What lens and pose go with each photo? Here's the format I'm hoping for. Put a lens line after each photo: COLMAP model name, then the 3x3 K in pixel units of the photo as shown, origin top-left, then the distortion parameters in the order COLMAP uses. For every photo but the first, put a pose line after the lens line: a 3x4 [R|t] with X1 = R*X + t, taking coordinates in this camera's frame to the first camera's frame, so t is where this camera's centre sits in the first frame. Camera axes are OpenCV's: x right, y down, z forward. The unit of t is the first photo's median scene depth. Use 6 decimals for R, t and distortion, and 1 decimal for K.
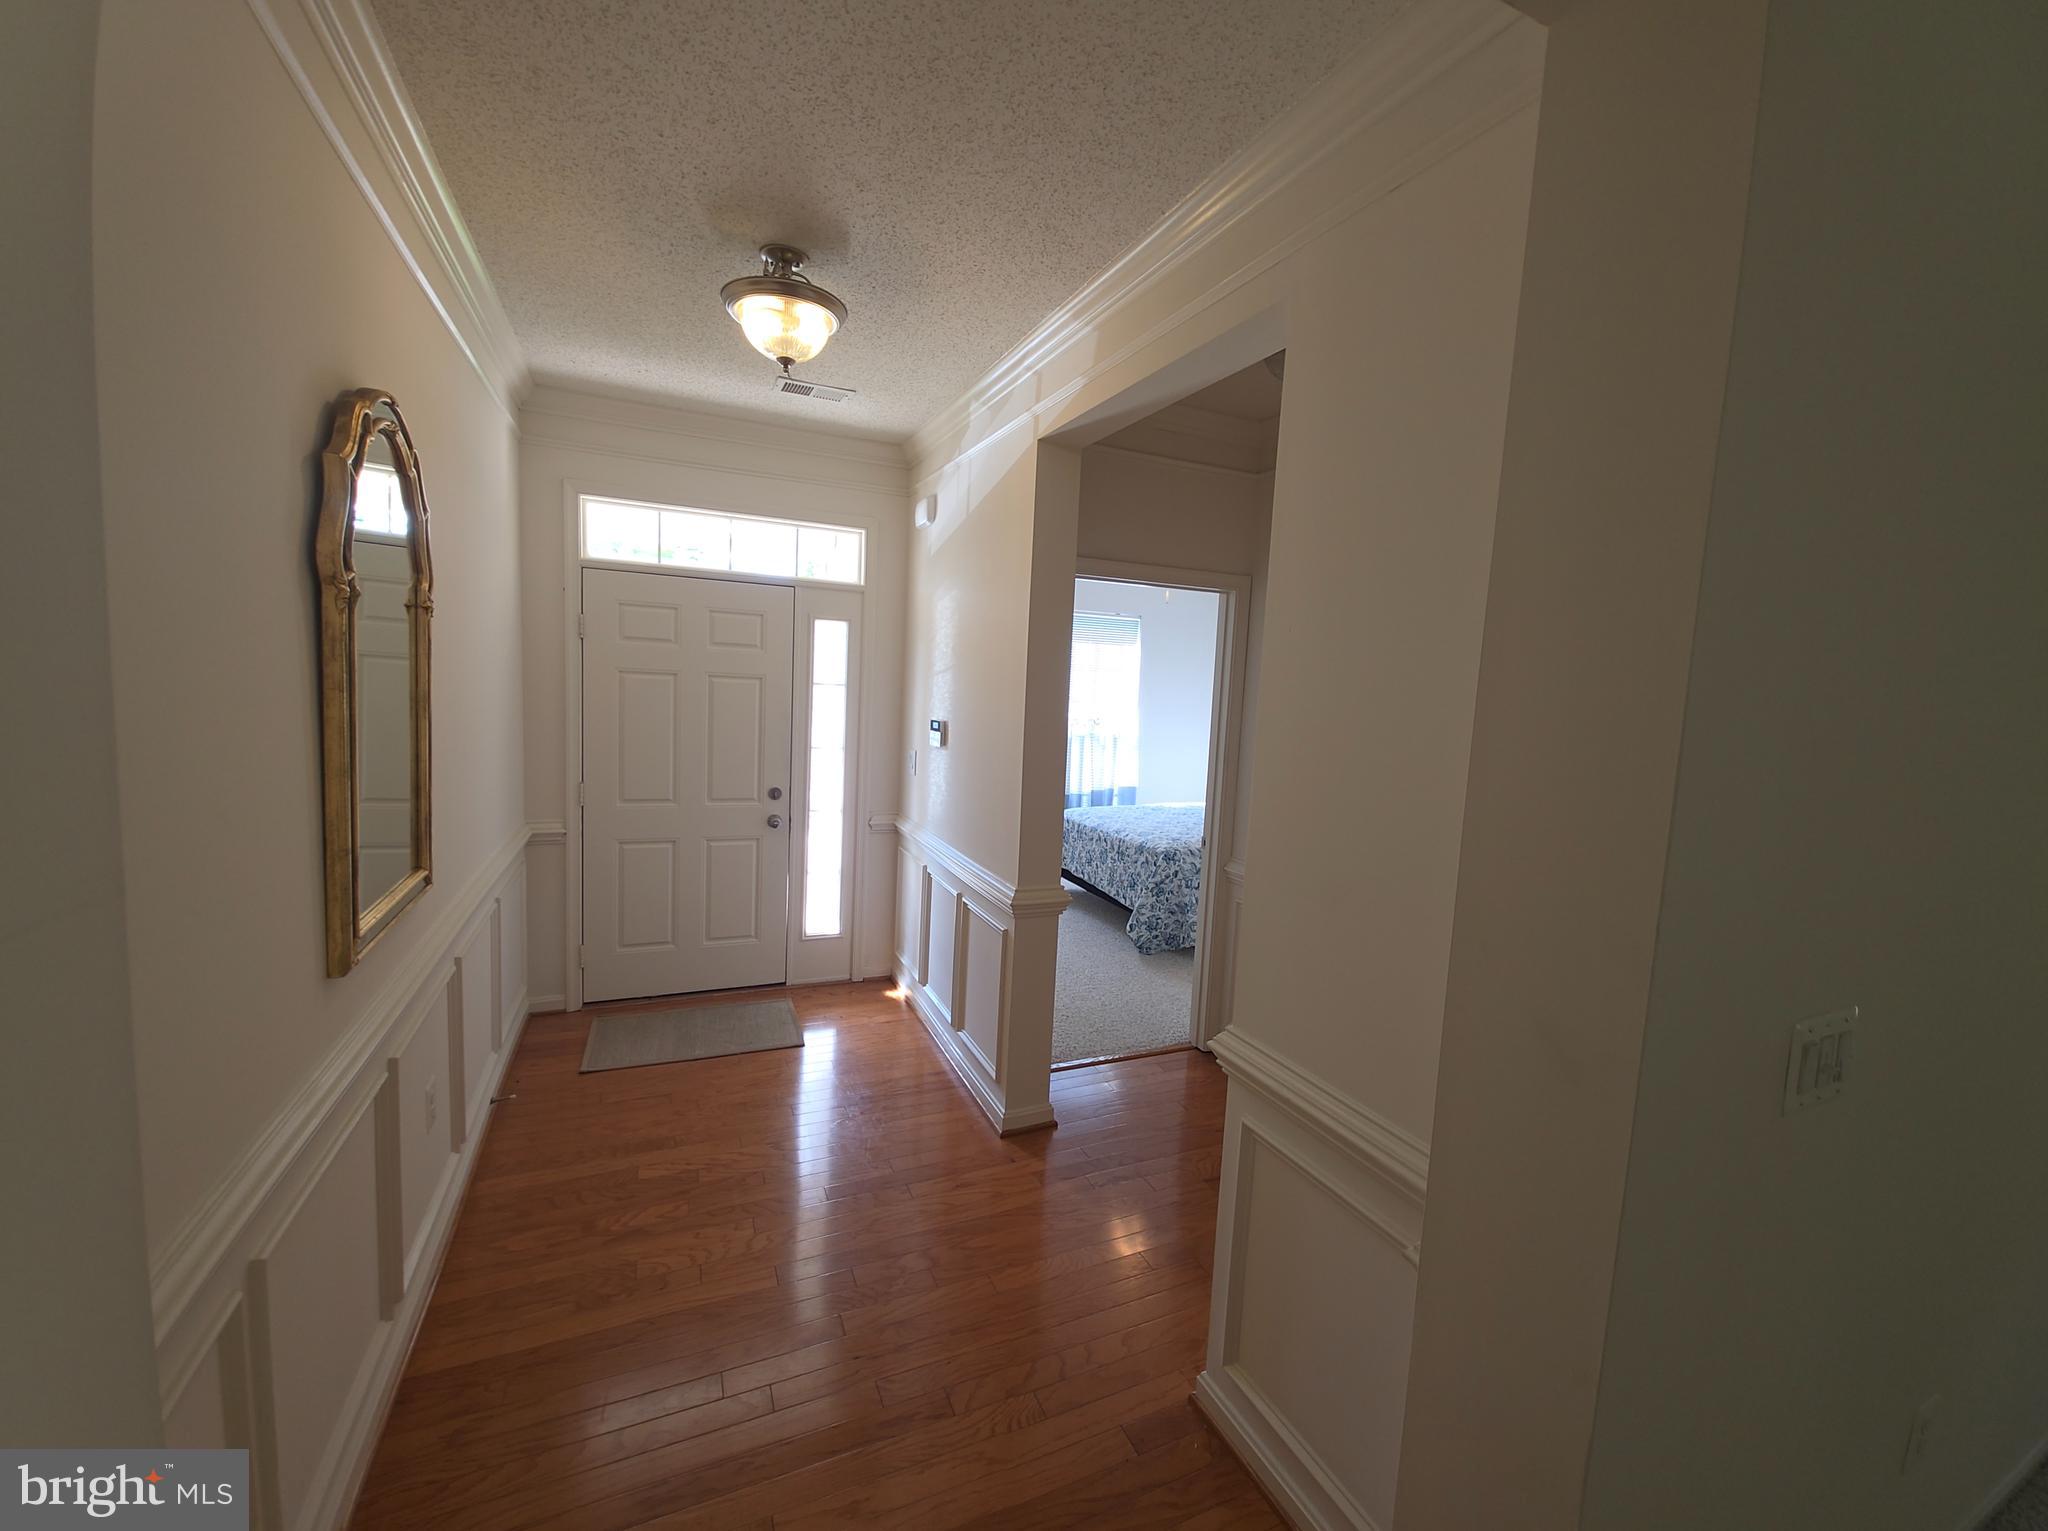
lens RADIAL K [[816.4, 0, 1030.7], [0, 816.4, 762.6], [0, 0, 1]] dist [0.005419, -0.000256]
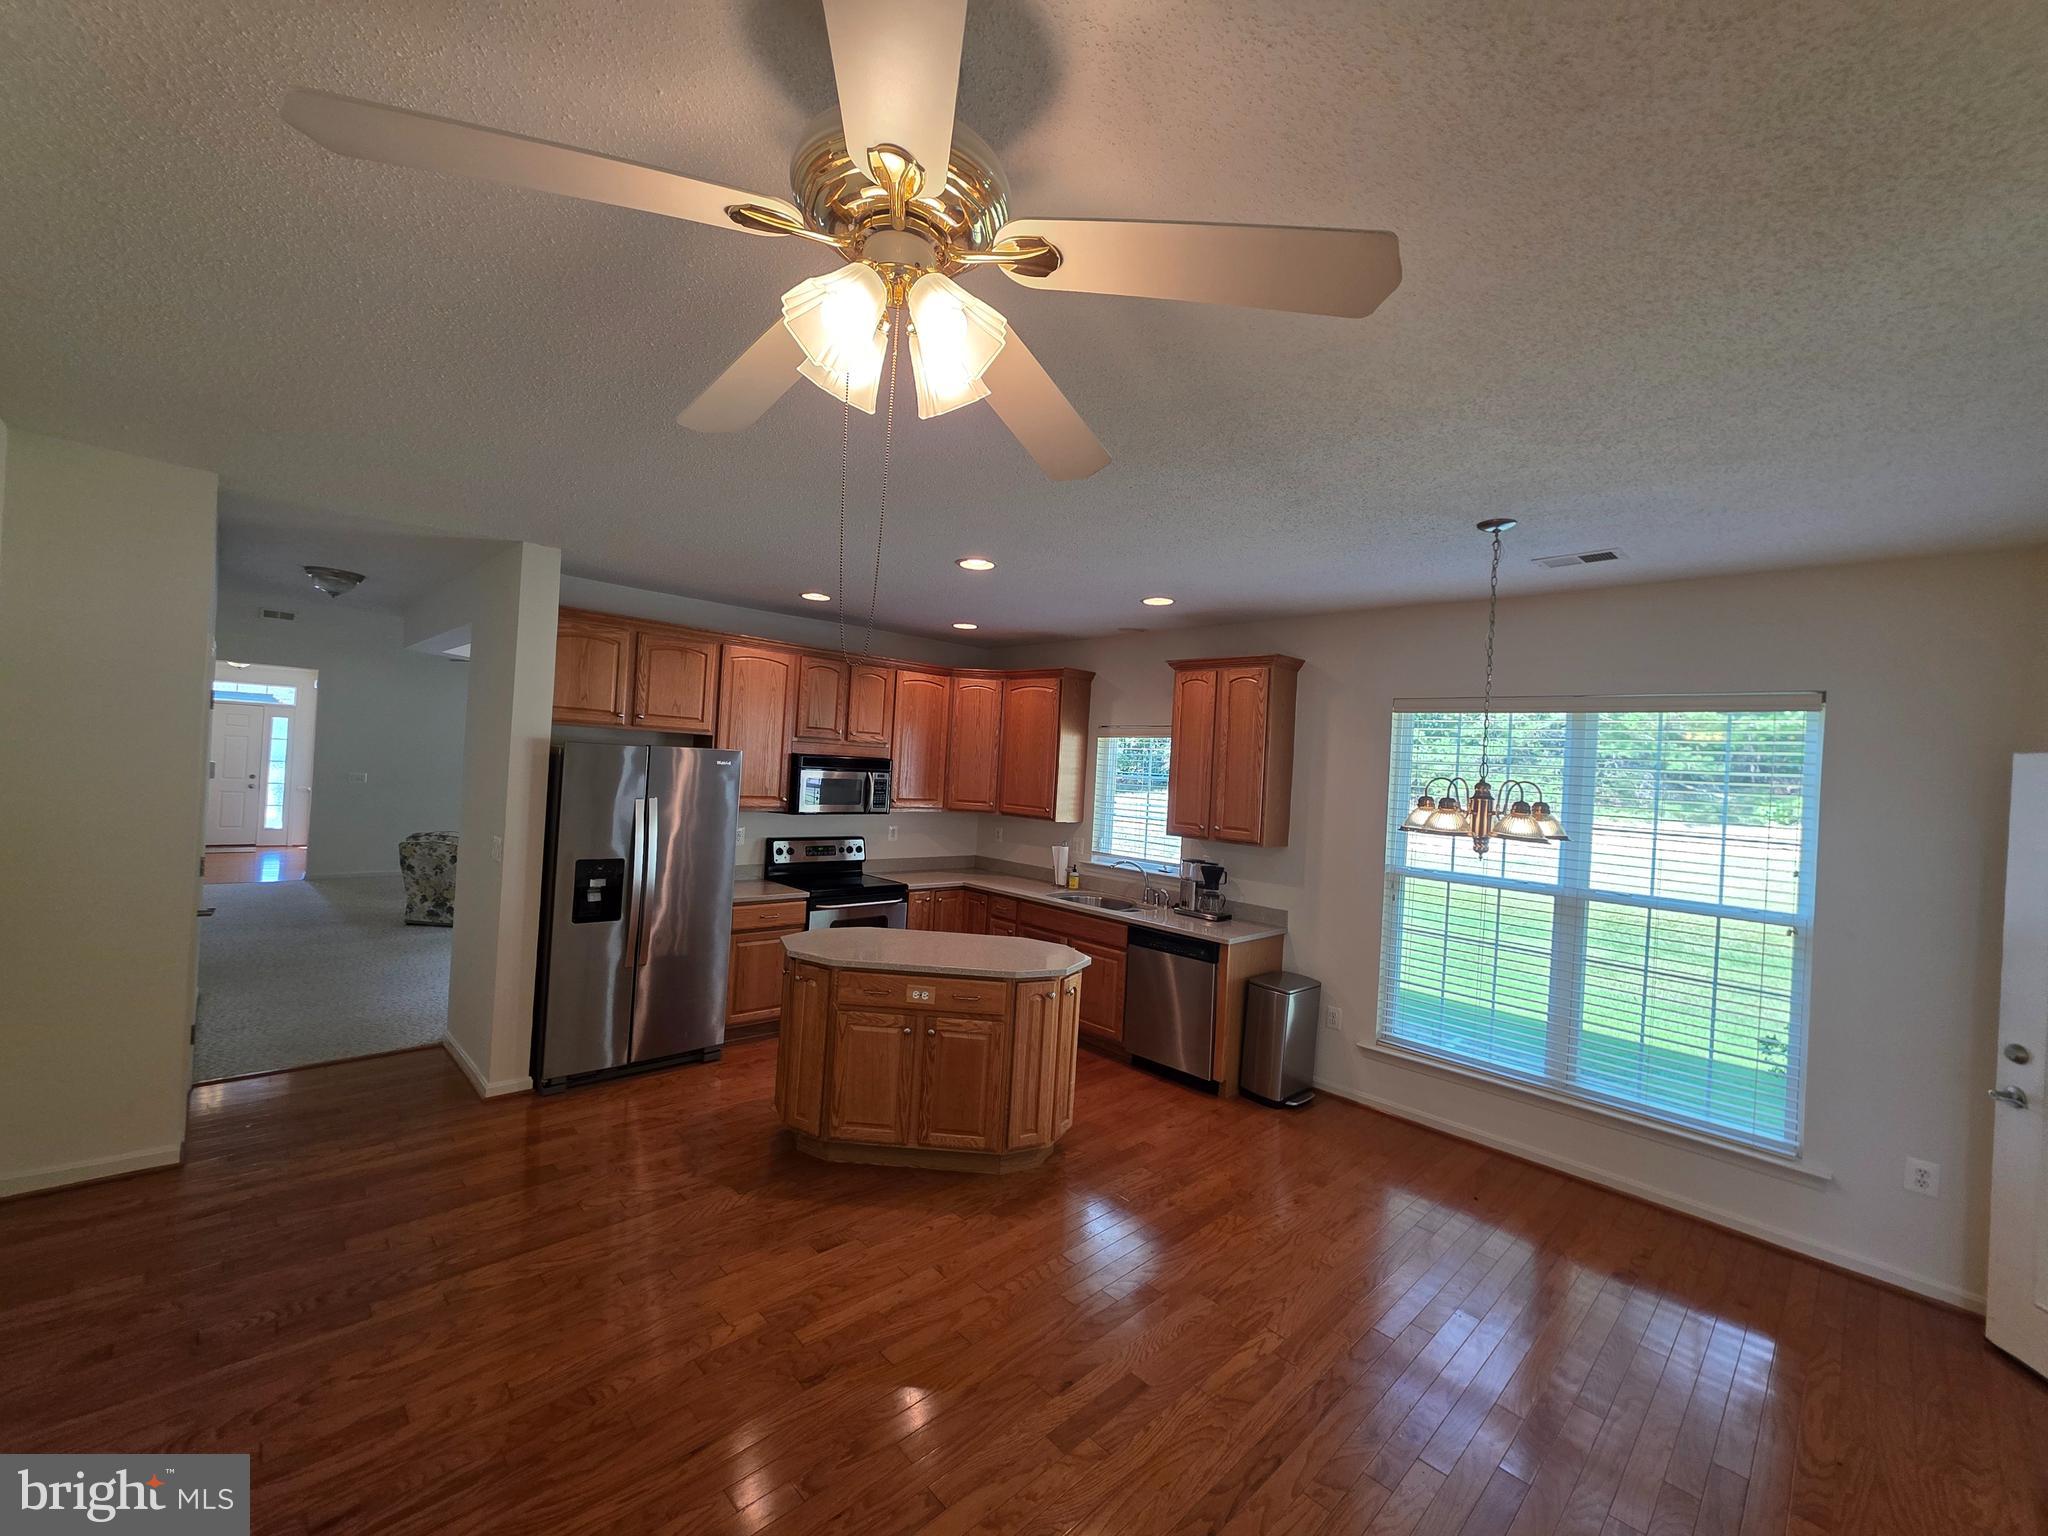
lens RADIAL K [[816.4, 0, 1030.7], [0, 816.4, 763.4], [0, 0, 1]] dist [0.005419, -0.000256]
pose [[0.944003, 0.004701, 0.329903, 1.466806], [0.026221, 0.995667, -0.089220, 0.357034], [-0.328893, 0.092875, 0.939789, -2.912786]]
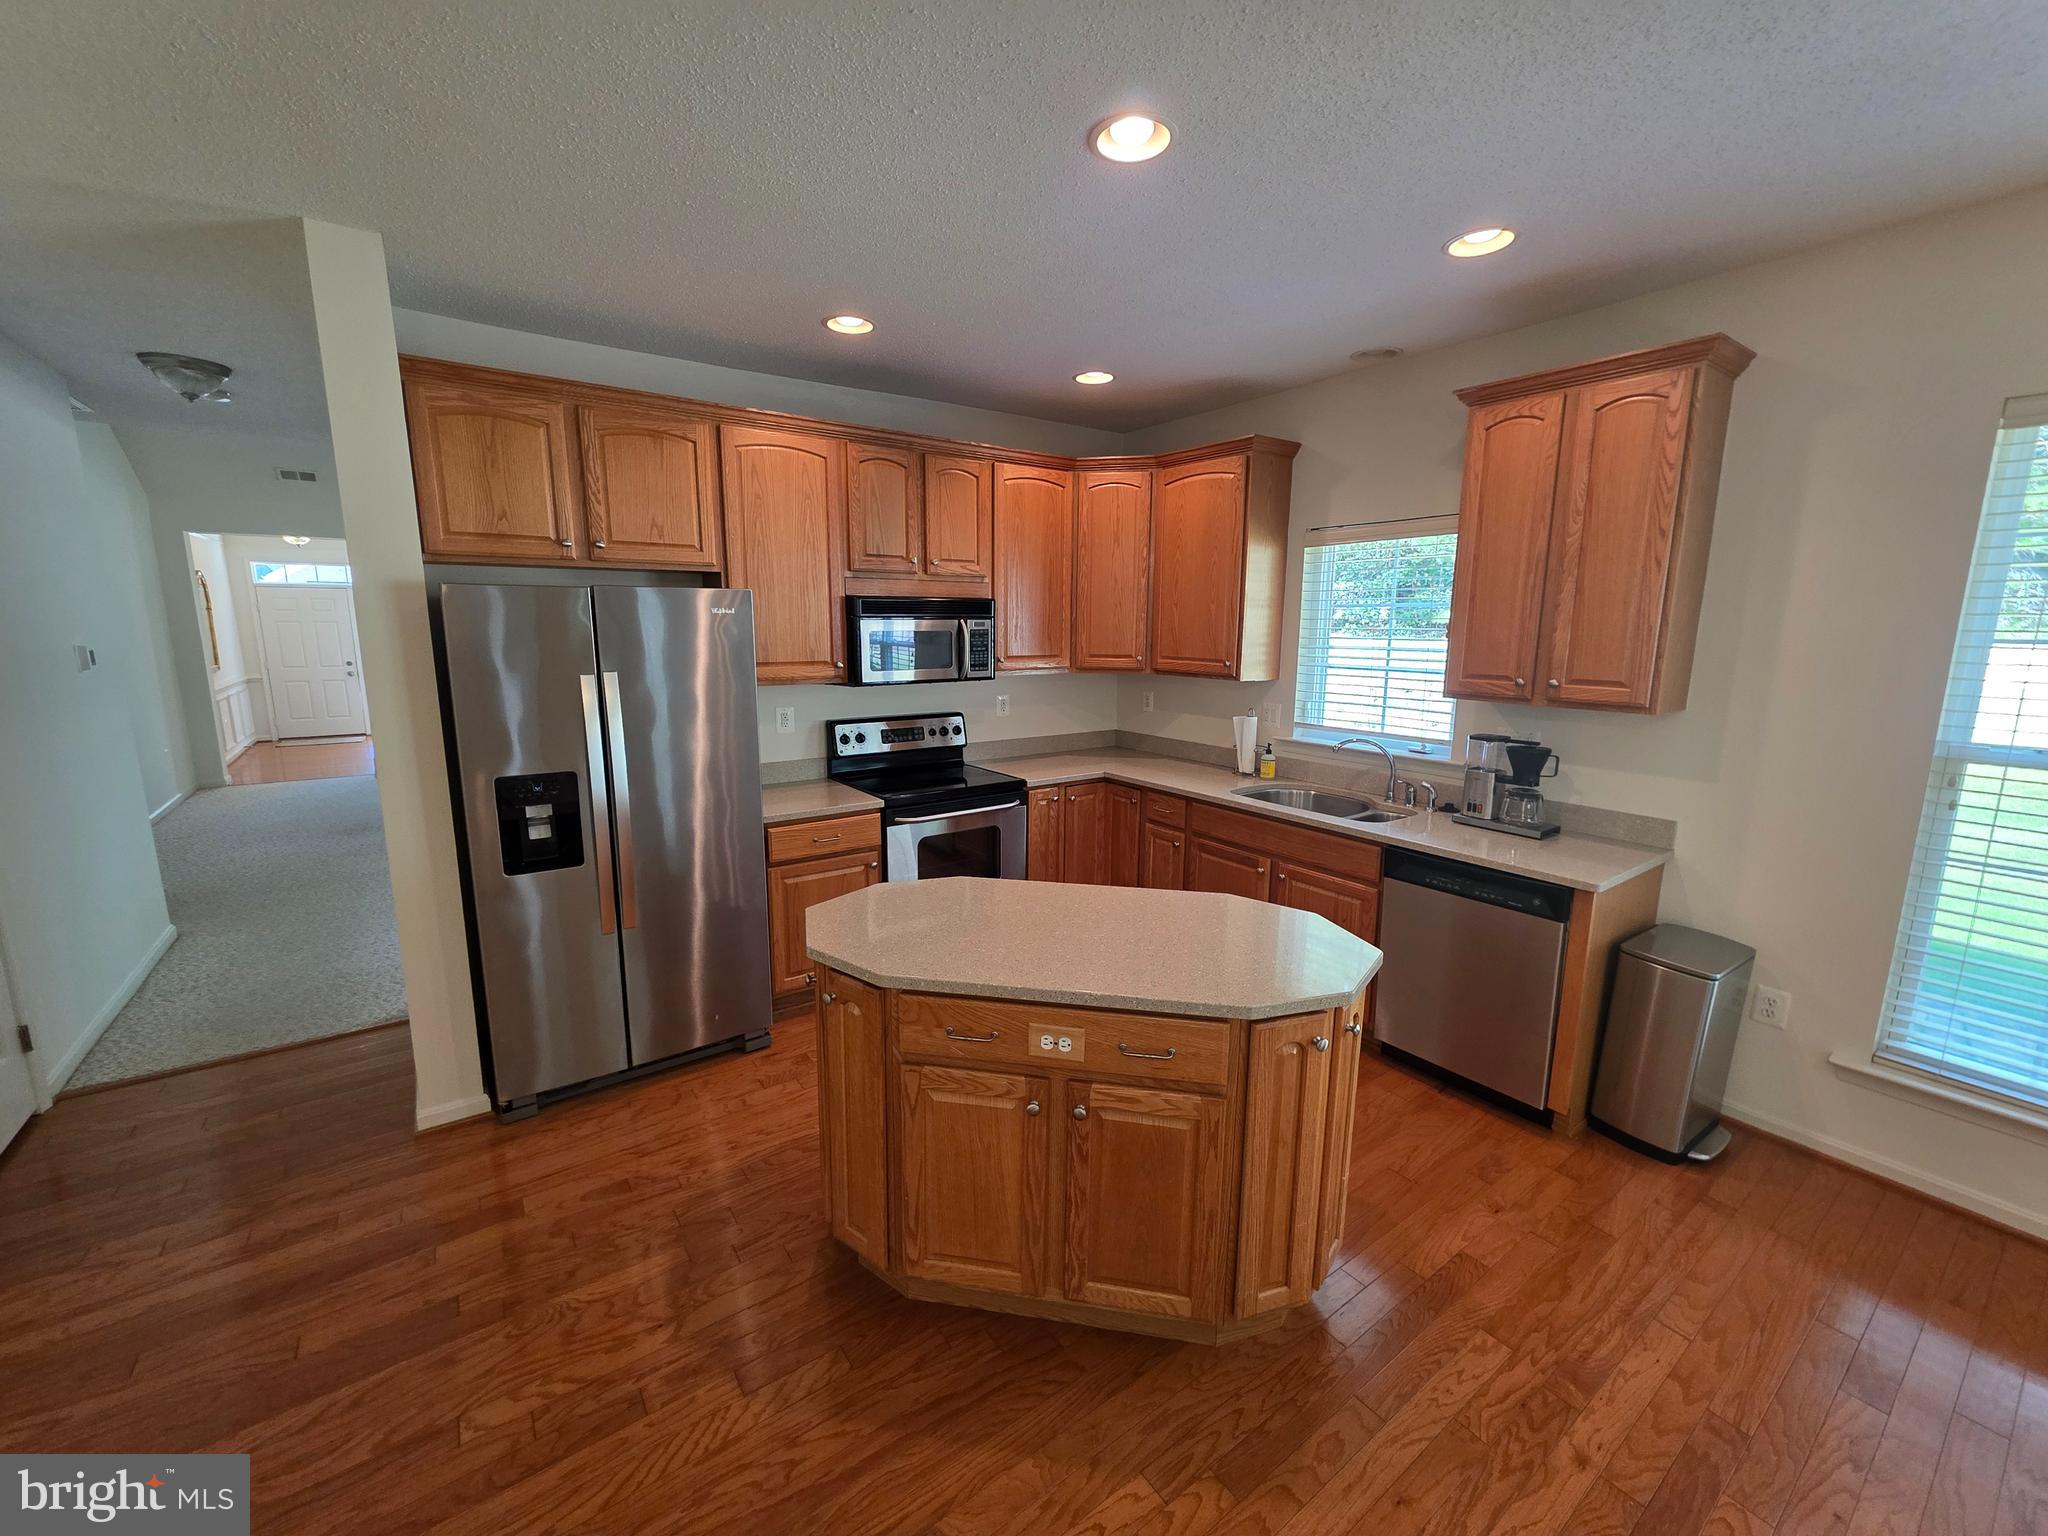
lens RADIAL K [[816.4, 0, 1033.4], [0, 816.4, 767.0], [0, 0, 1]] dist [0.005419, -0.000256]
pose [[0.979761, -0.078414, 0.184174, 1.569945], [0.063866, 0.994447, 0.083643, 0.334744], [-0.189710, -0.070188, 0.979328, -2.419082]]
